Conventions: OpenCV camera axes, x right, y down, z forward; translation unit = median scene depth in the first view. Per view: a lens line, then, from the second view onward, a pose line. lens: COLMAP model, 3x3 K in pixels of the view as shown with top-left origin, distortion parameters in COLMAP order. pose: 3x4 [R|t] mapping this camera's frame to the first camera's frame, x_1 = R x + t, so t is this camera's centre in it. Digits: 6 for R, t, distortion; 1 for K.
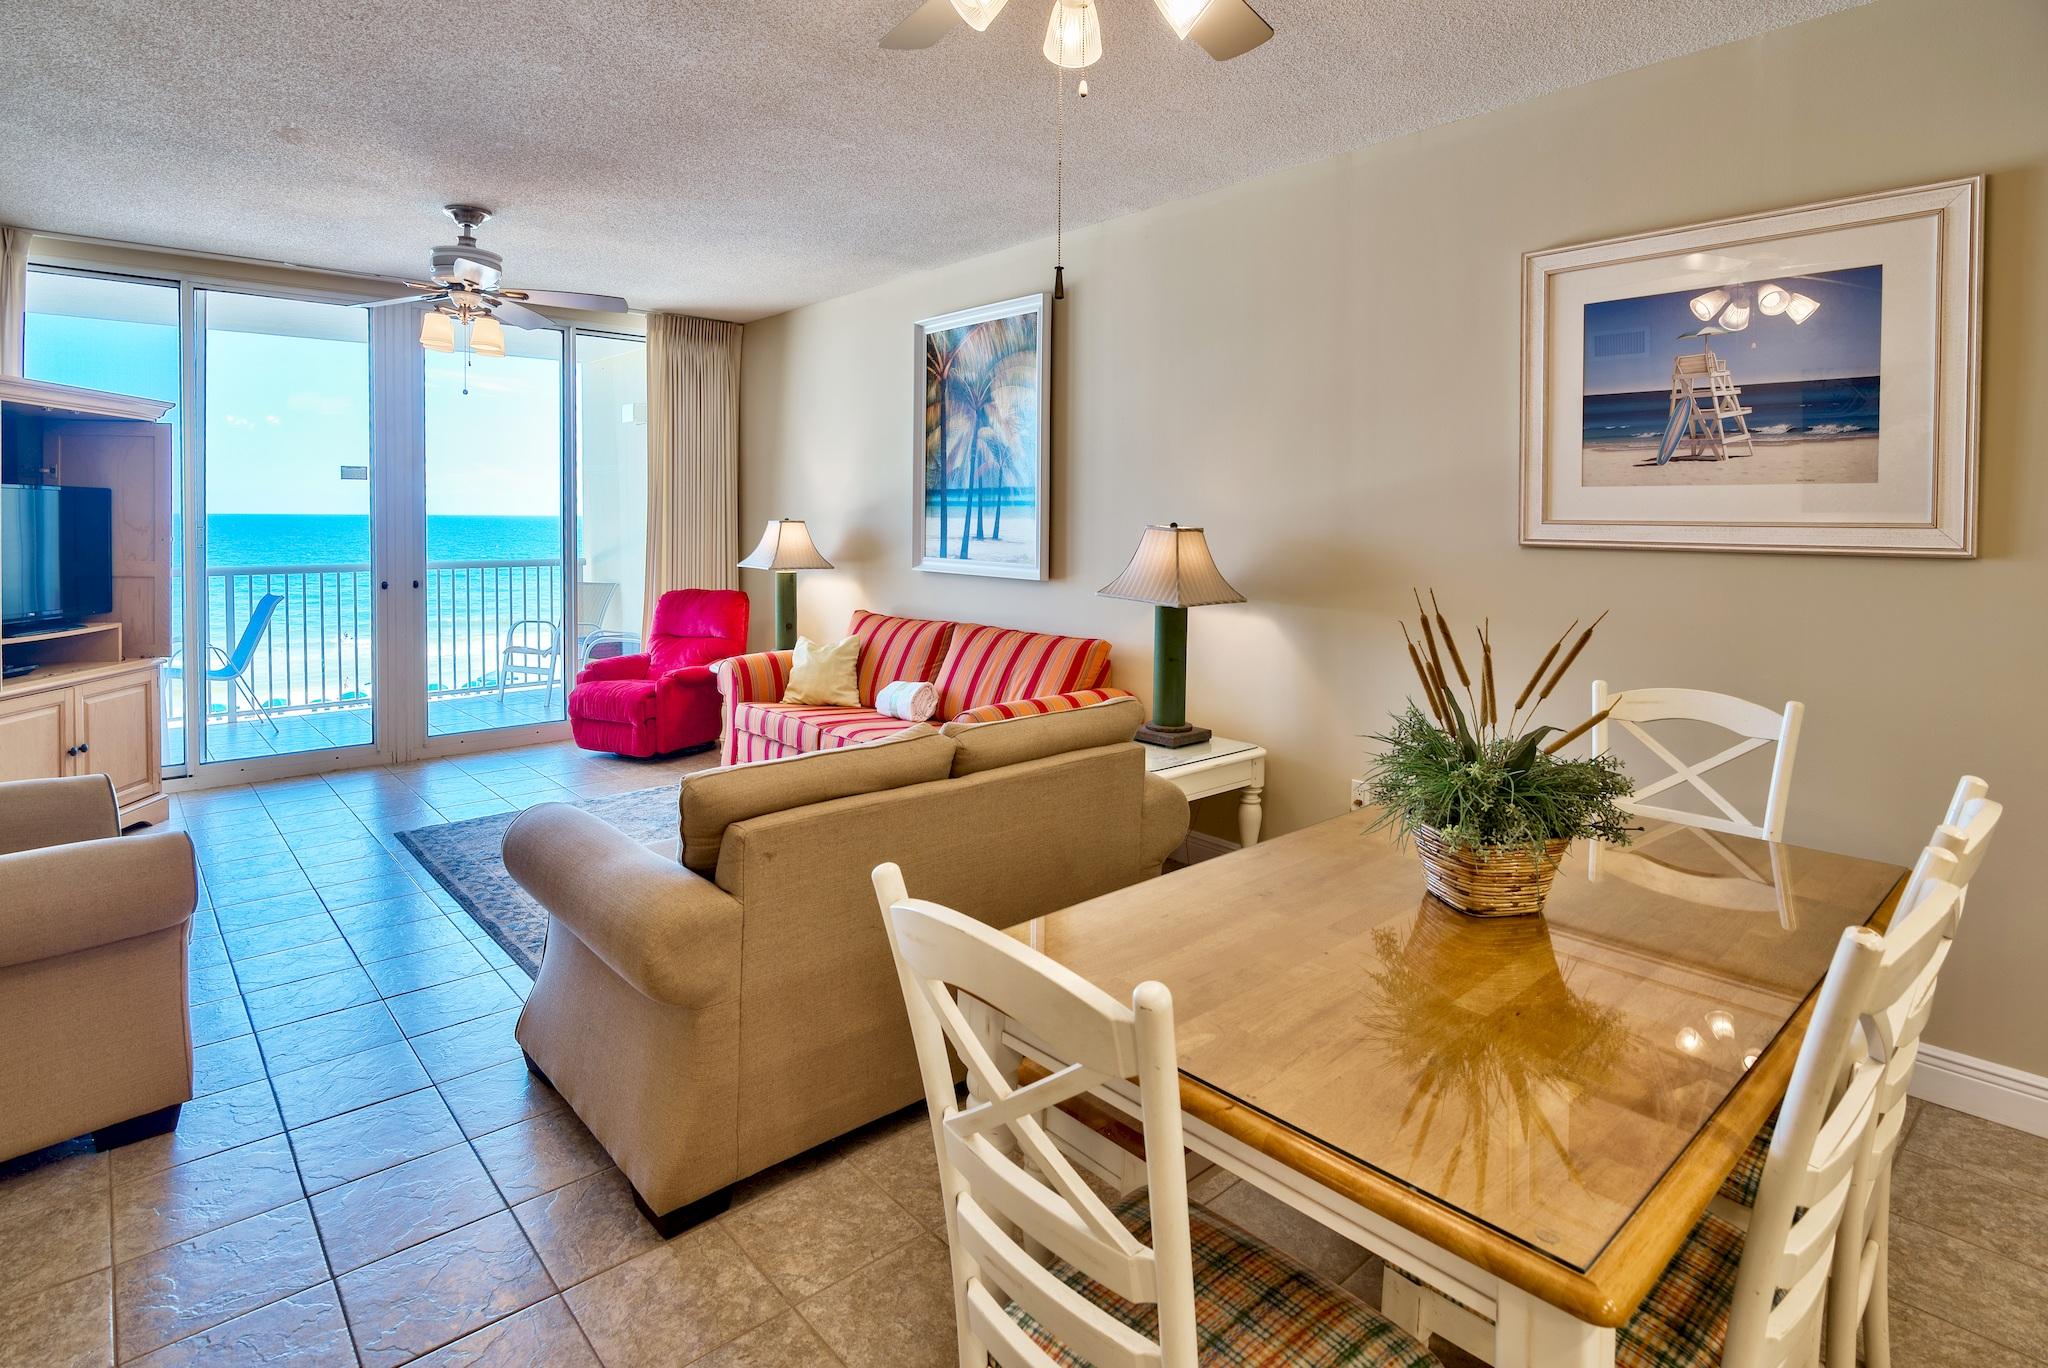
lens RADIAL K [[1027.5, 0, 996.2], [0, 1027.5, 527.3], [0, 0, 1]] dist [-0.010803, 0.000507]
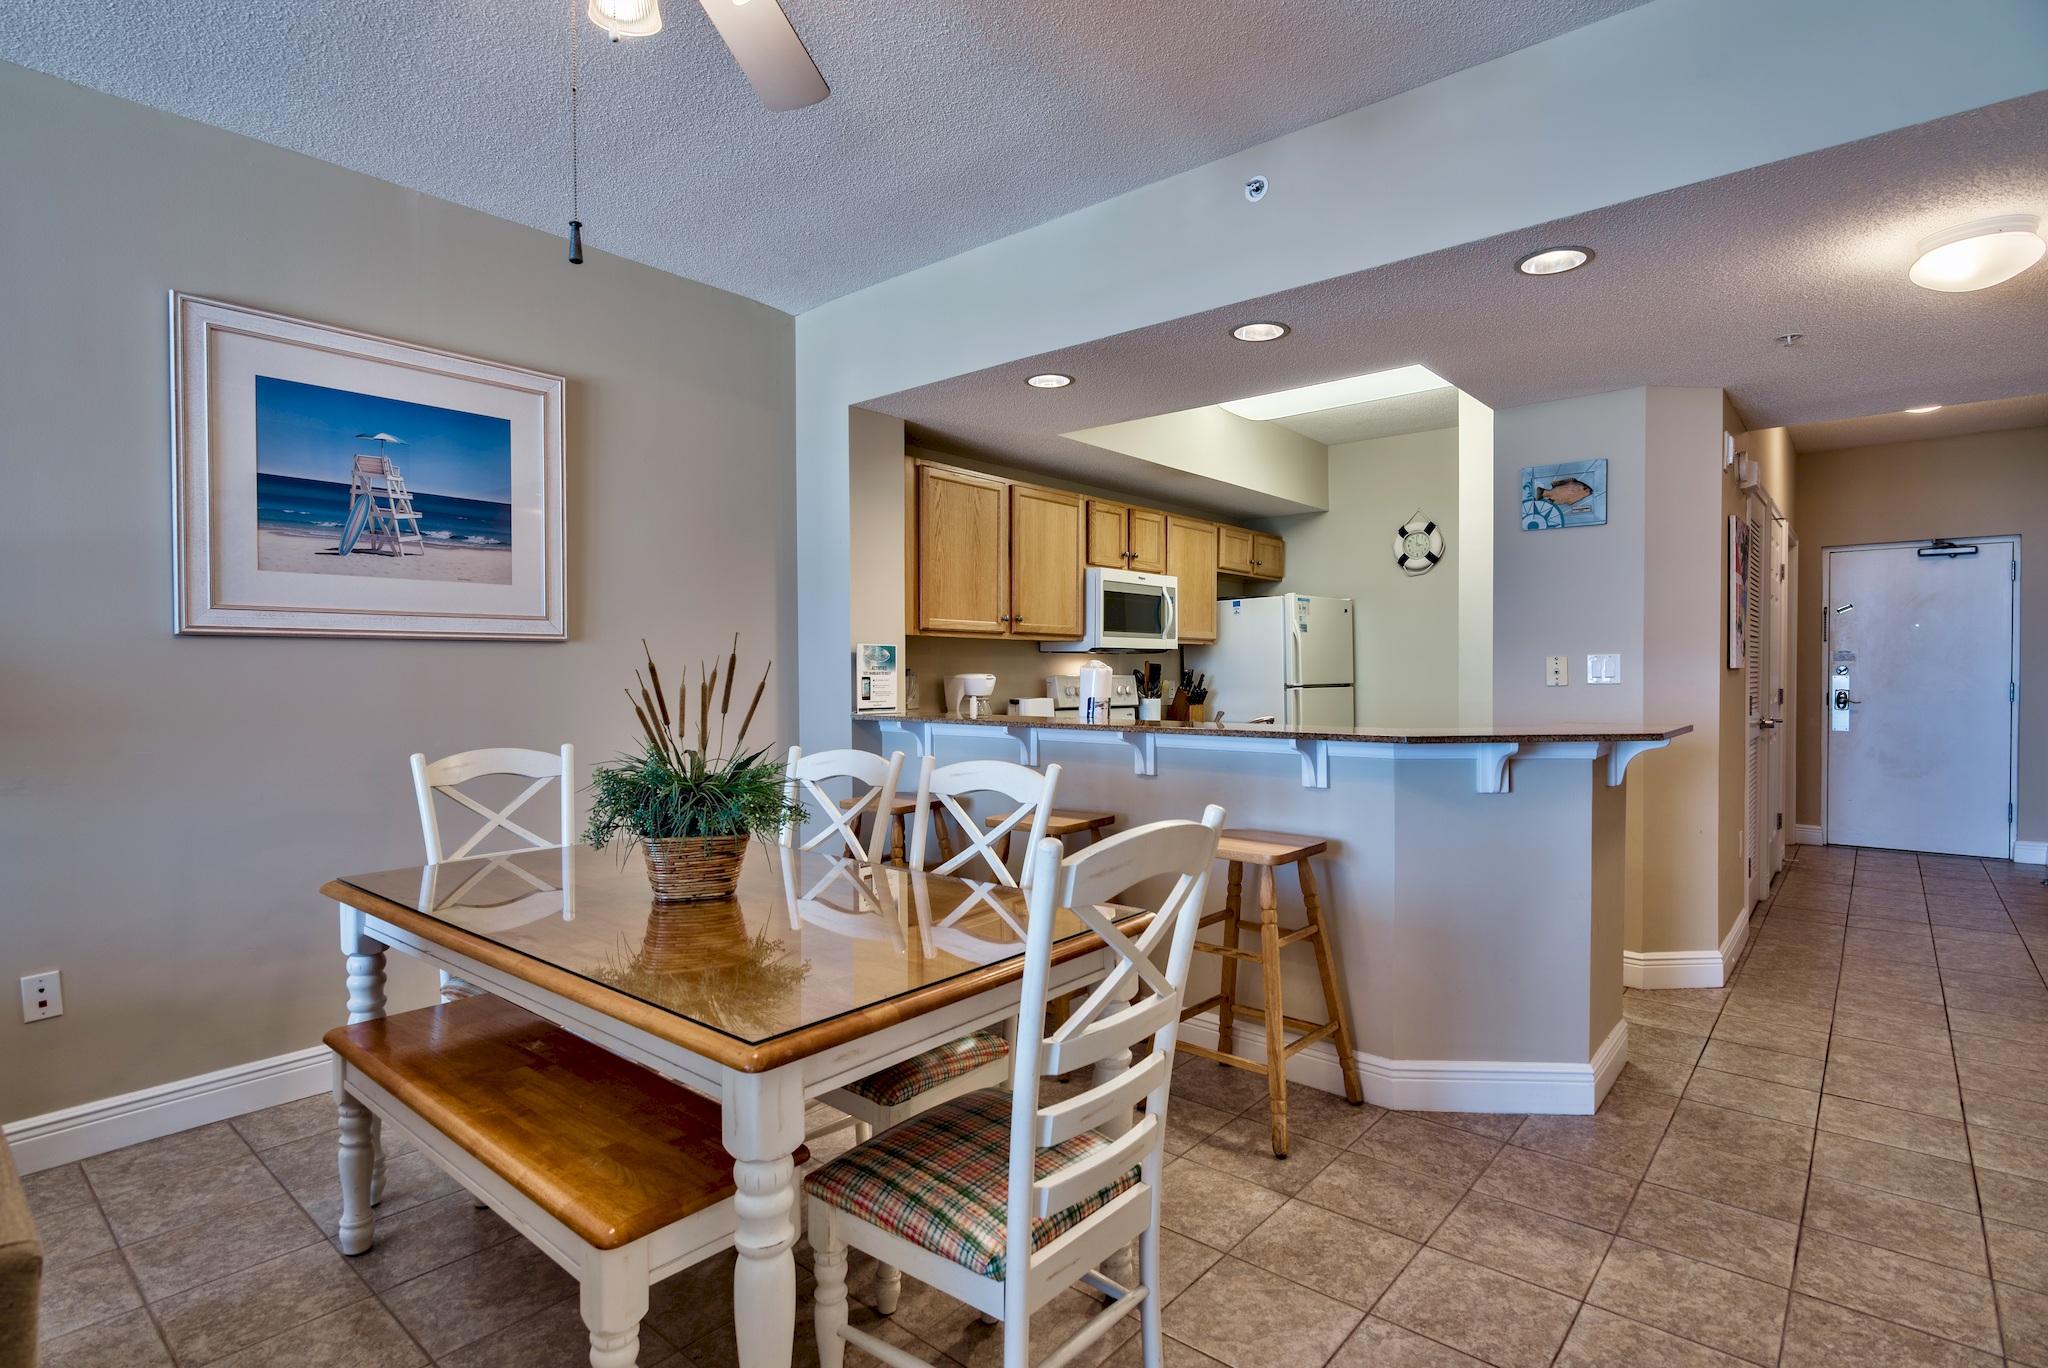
lens RADIAL K [[1027.5, 0, 1022.9], [0, 1027.5, 689.2], [0, 0, 1]] dist [-0.010803, 0.000507]
pose [[-0.150155, -0.022420, 0.988408, -0.277271], [0.017090, 0.999535, 0.025268, 0.034710], [-0.988515, 0.020686, -0.149702, 0.275585]]
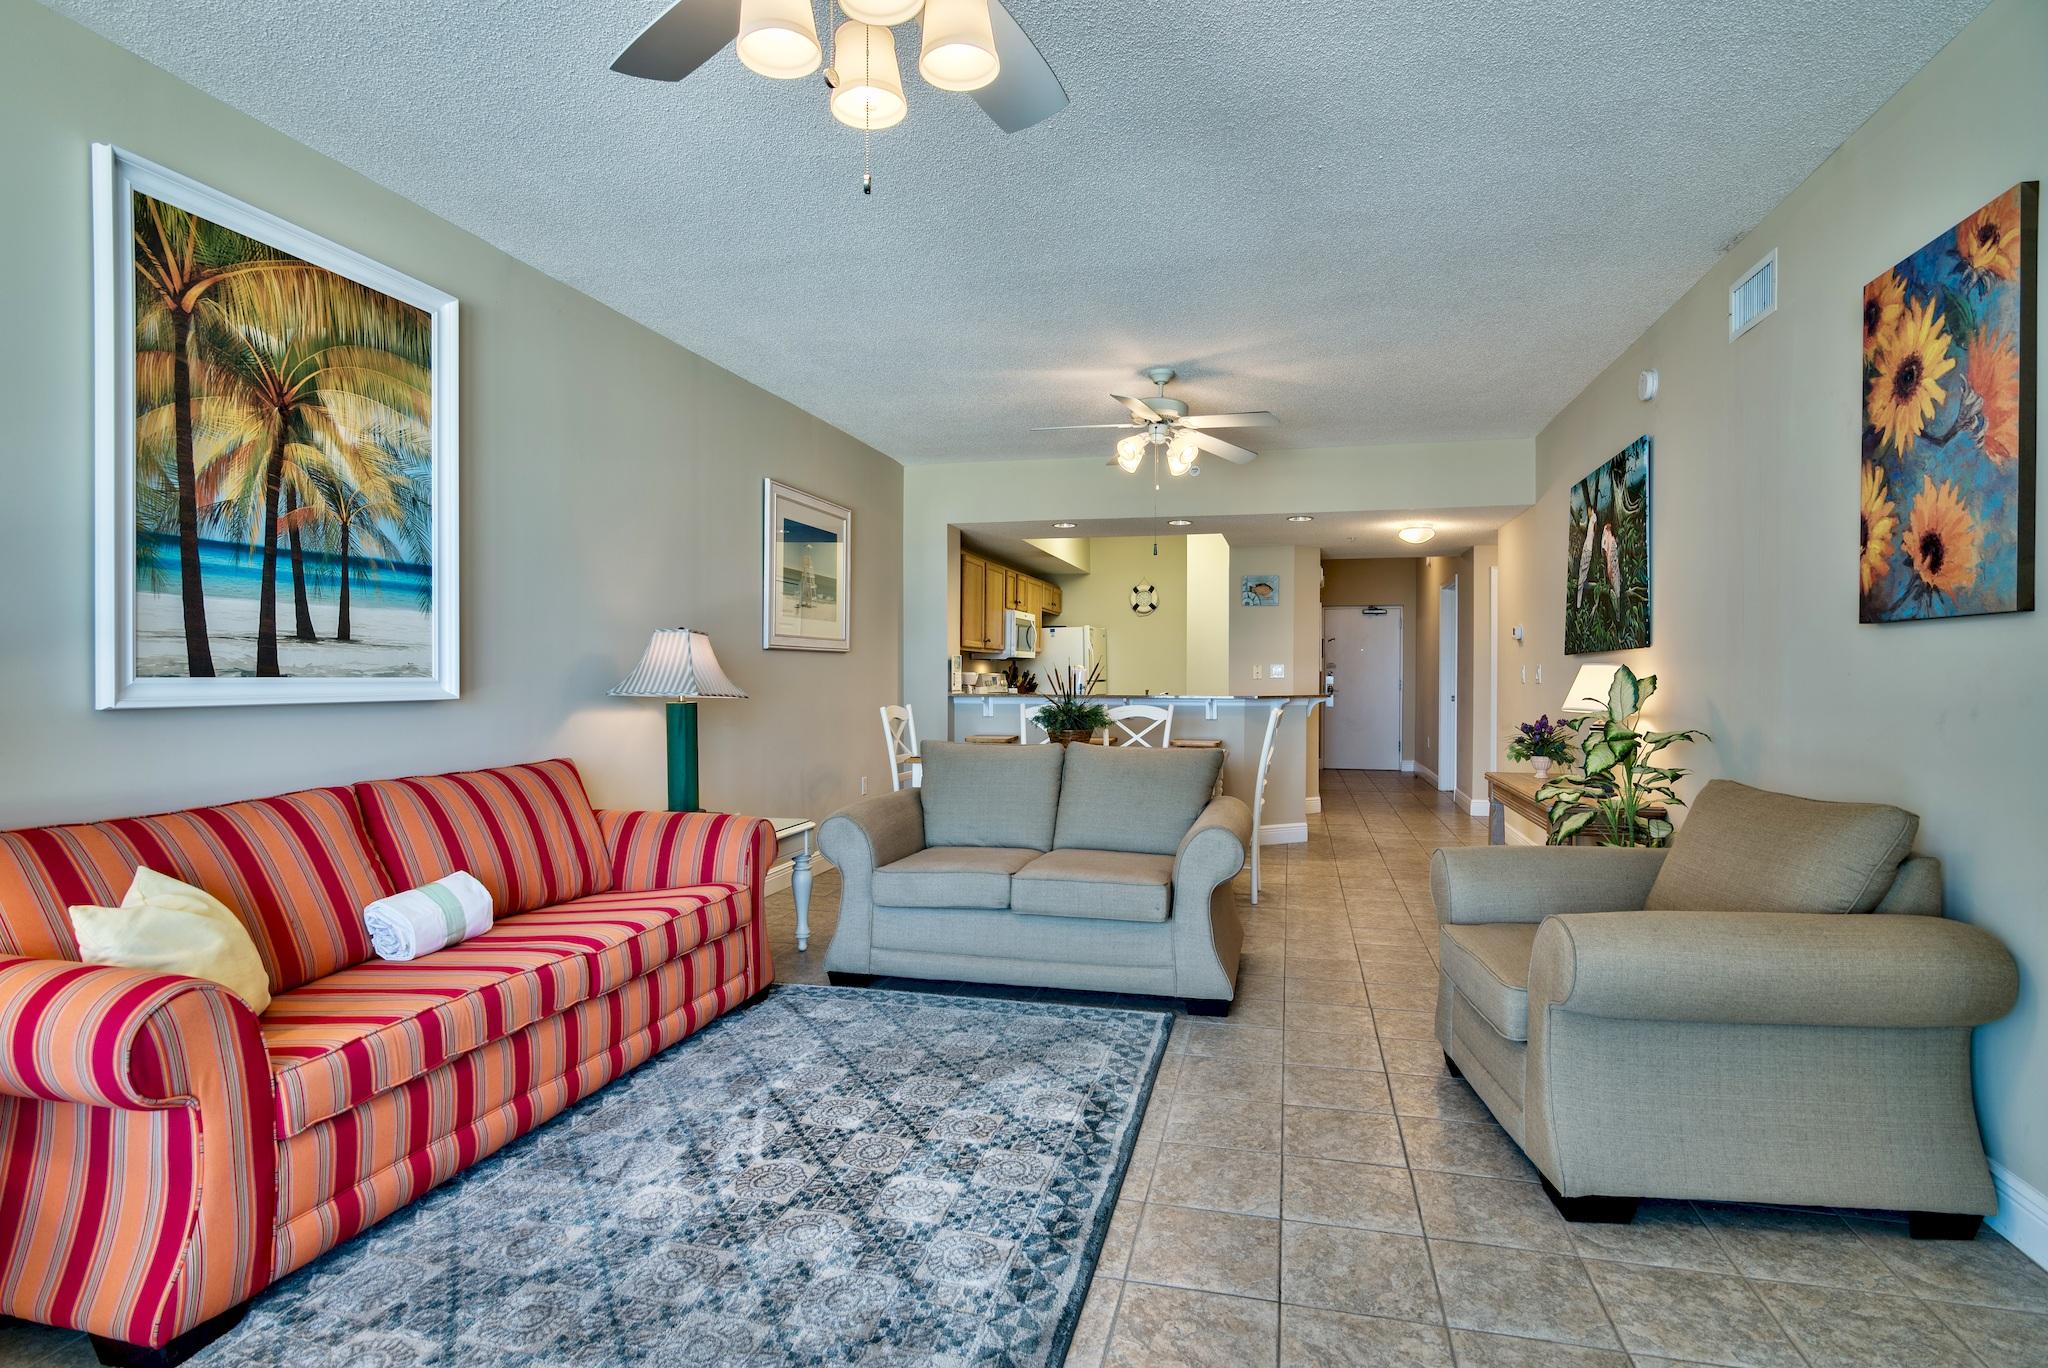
lens RADIAL K [[1027.5, 0, 1048.7], [0, 1027.5, 698.4], [0, 0, 1]] dist [-0.010803, 0.000507]
pose [[-0.583162, -0.028453, 0.811858, -0.744658], [0.003991, 0.999274, 0.037888, 0.025007], [-0.812346, 0.025335, -0.582625, 1.030854]]
